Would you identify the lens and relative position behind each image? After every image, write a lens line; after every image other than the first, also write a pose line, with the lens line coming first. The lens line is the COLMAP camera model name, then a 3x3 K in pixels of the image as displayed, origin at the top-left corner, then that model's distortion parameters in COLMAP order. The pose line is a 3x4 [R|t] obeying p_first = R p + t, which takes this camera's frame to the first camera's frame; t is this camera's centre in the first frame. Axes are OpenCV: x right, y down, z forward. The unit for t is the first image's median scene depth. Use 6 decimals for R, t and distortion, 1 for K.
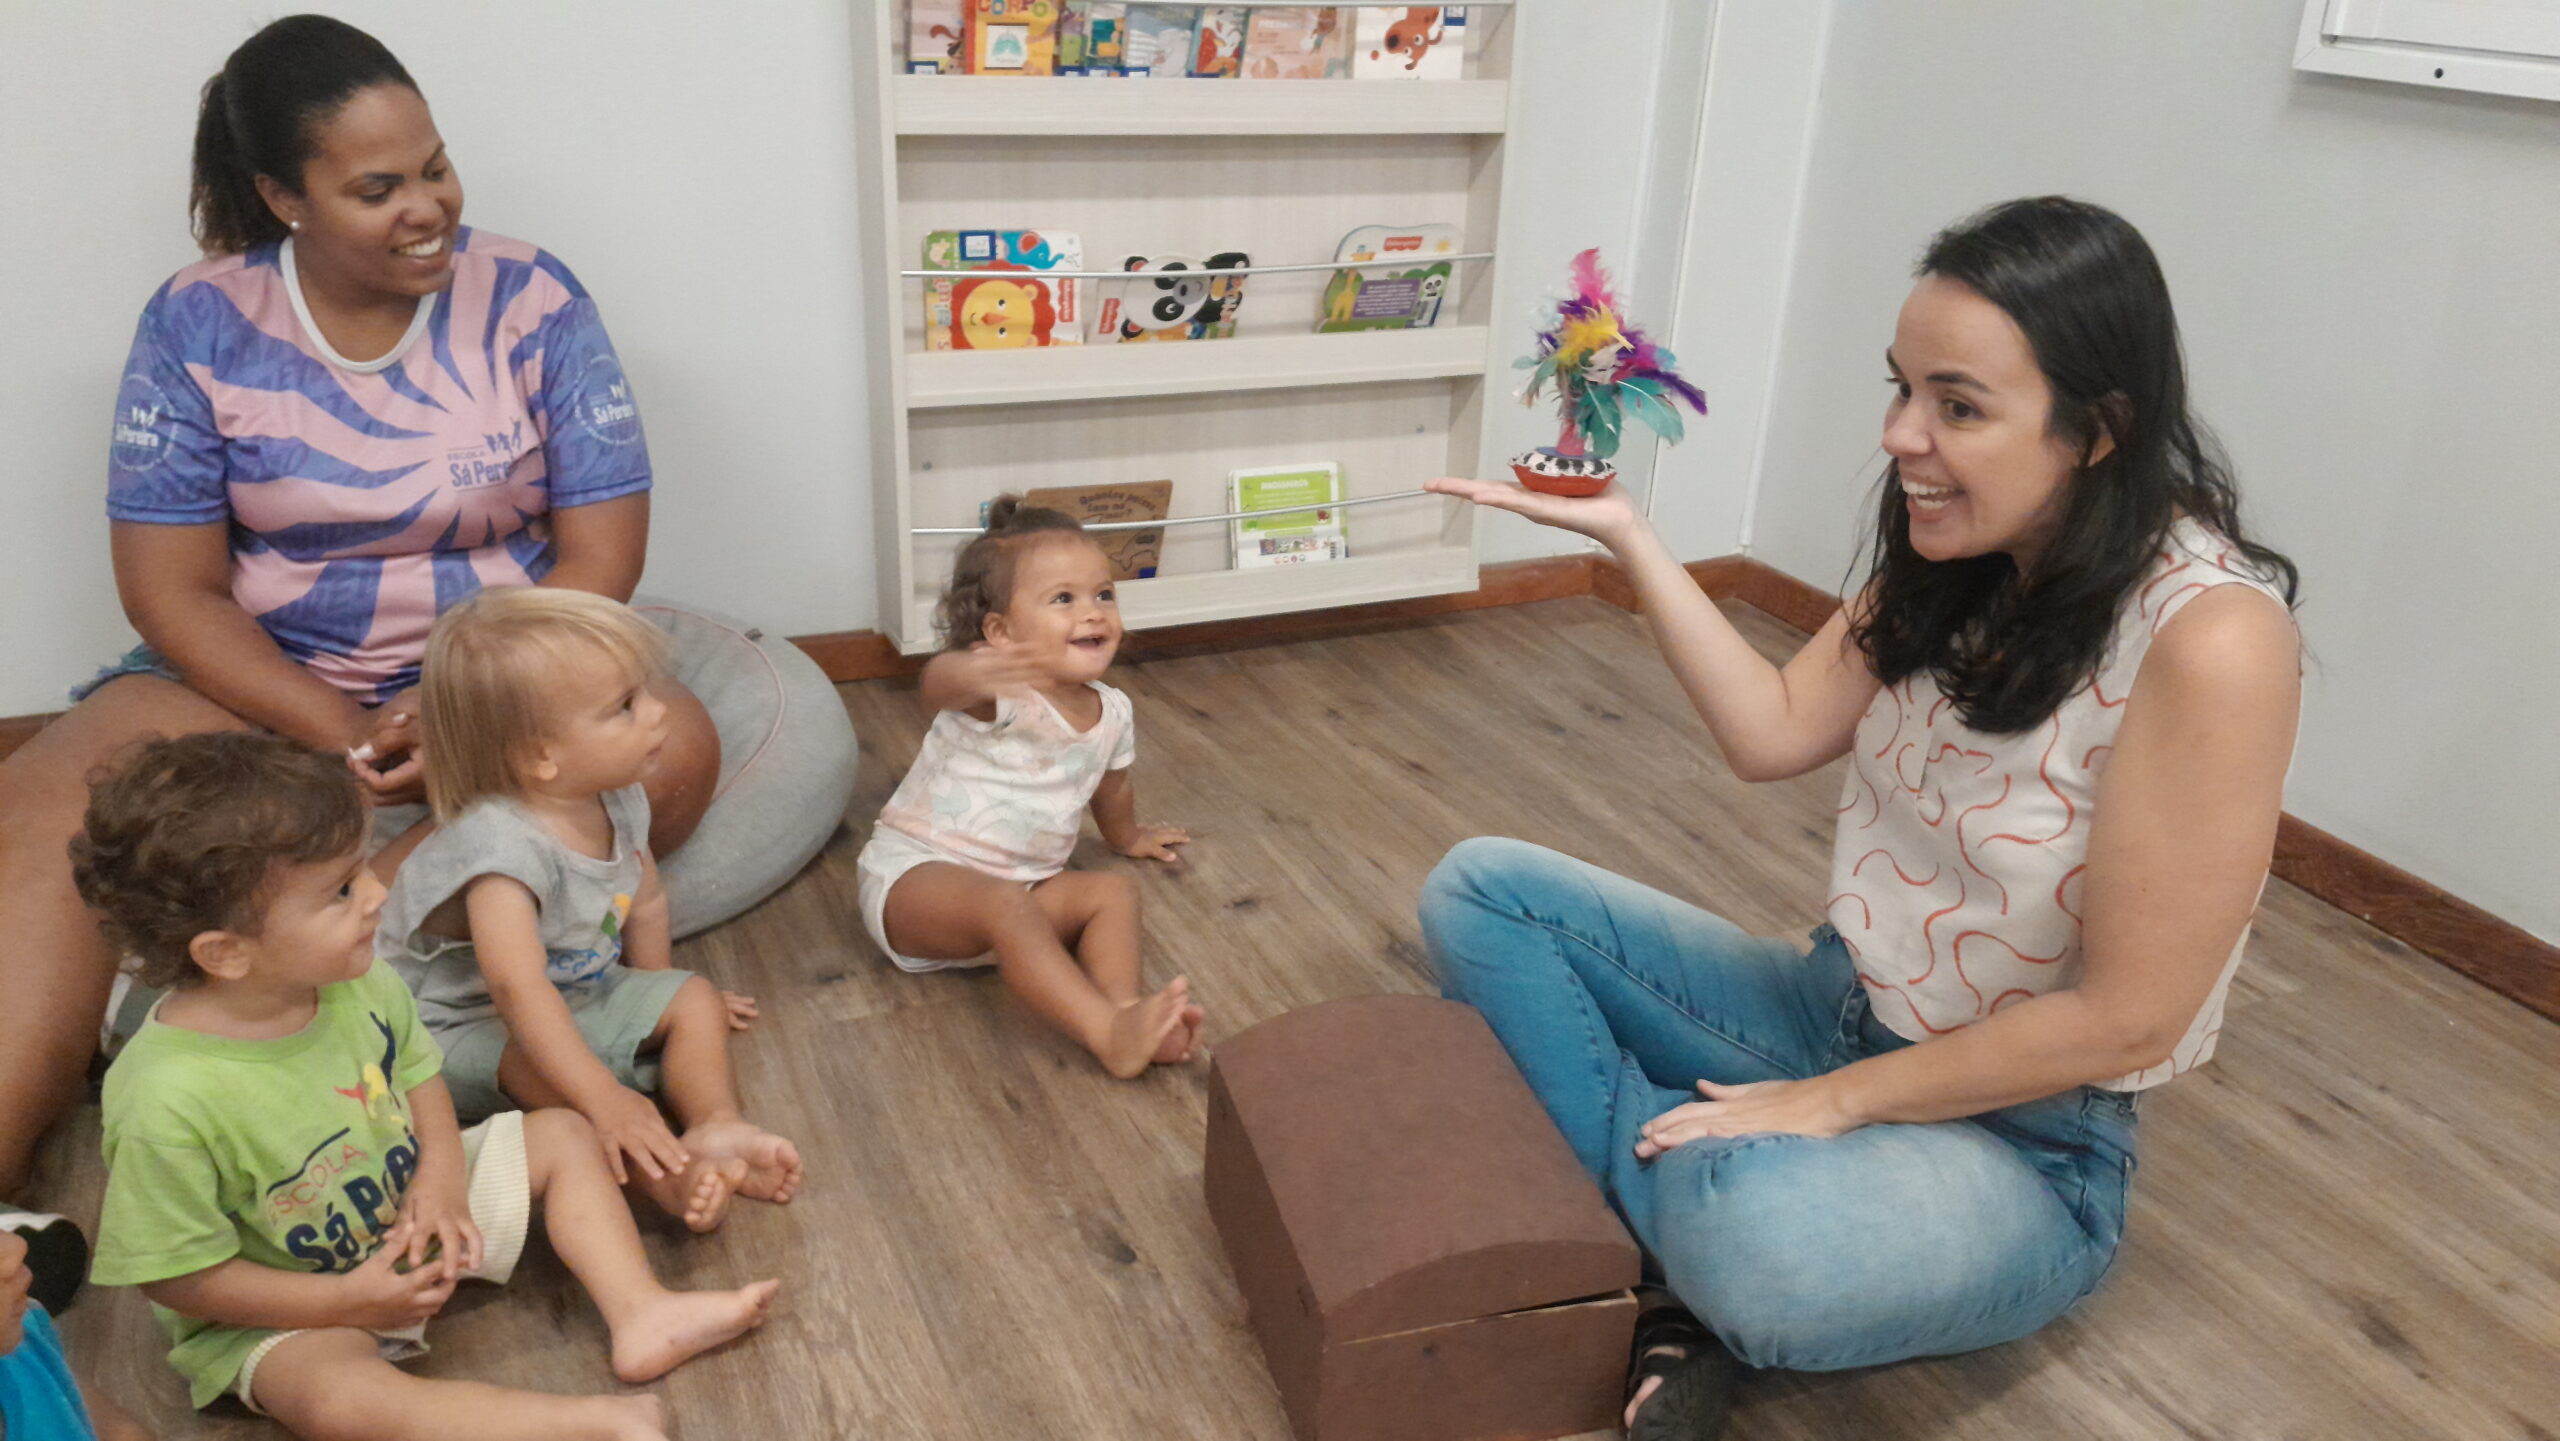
lens RADIAL K [[1925.2, 0, 1274.4], [0, 1925.2, 710.4], [0, 0, 1]] dist [0.006331, 0.003446]
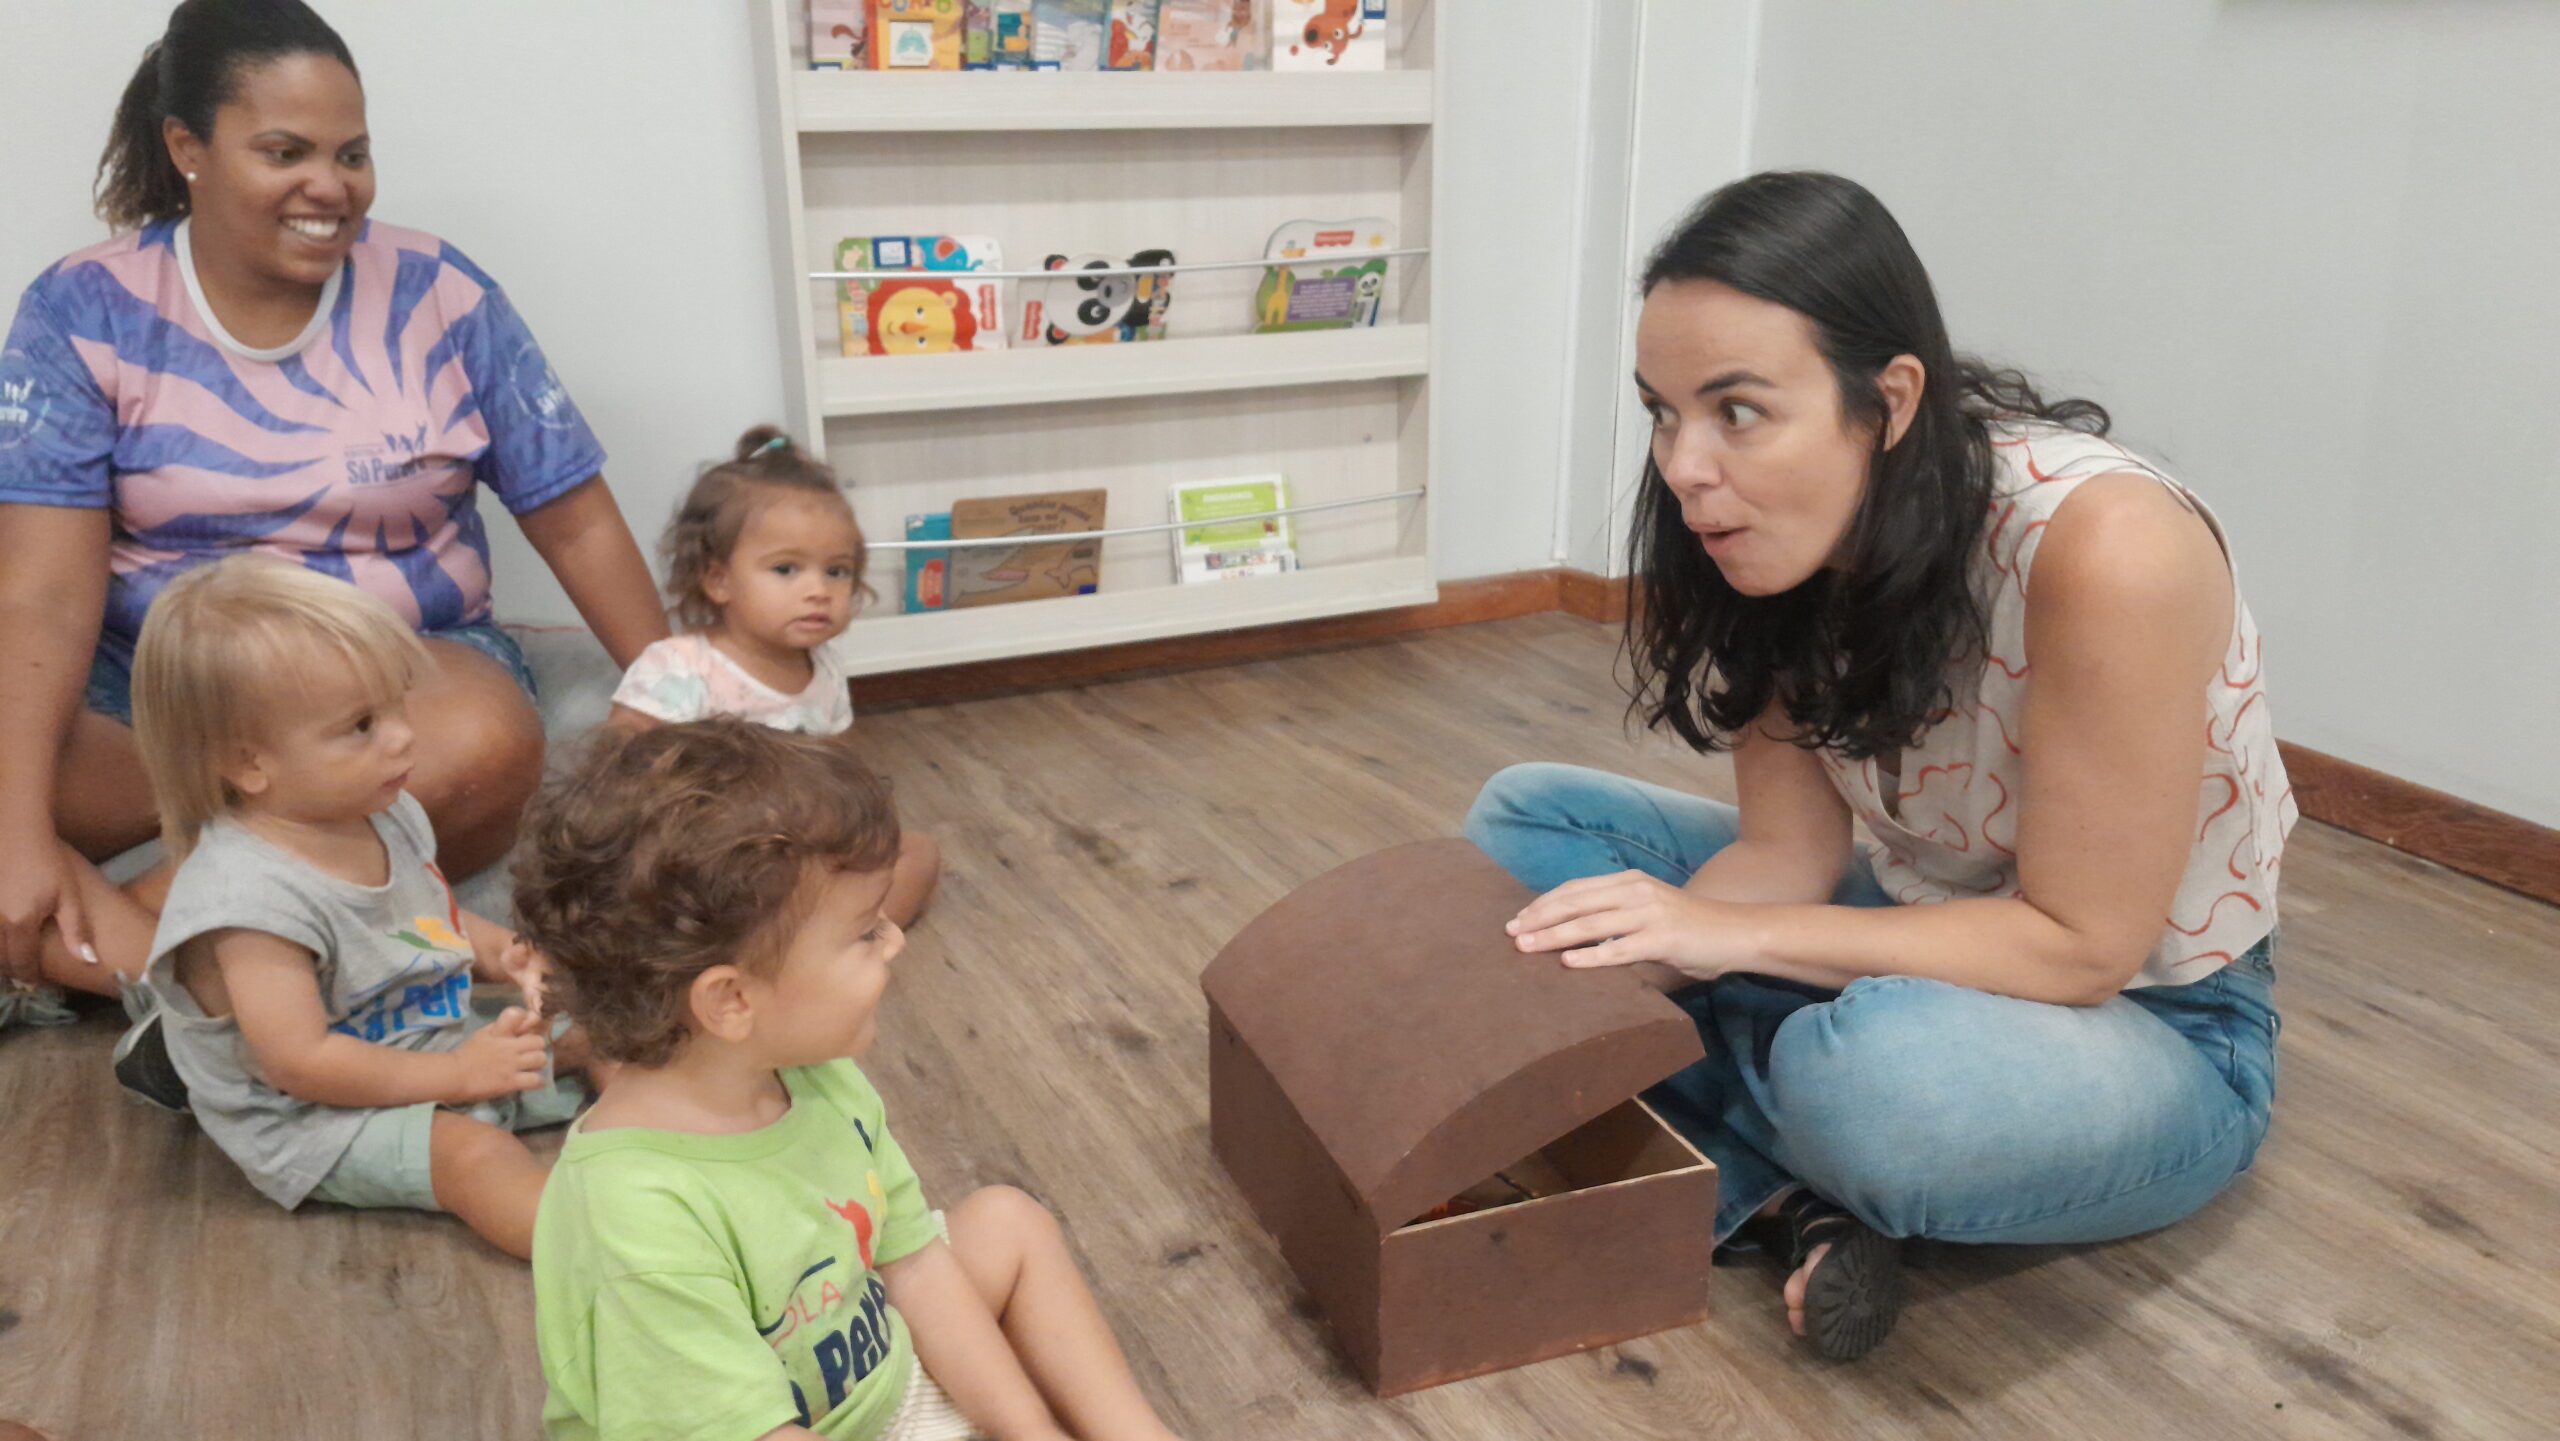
lens RADIAL K [[1925.2, 0, 1286.4], [0, 1925.2, 732.1], [0, 0, 1]] dist [0.006331, 0.003446]
pose [[0.998677, -0.051158, -0.005113, 0.037412], [0.050527, 0.994989, -0.086284, 0.094351], [0.009502, 0.085911, 0.996257, 0.056722]]
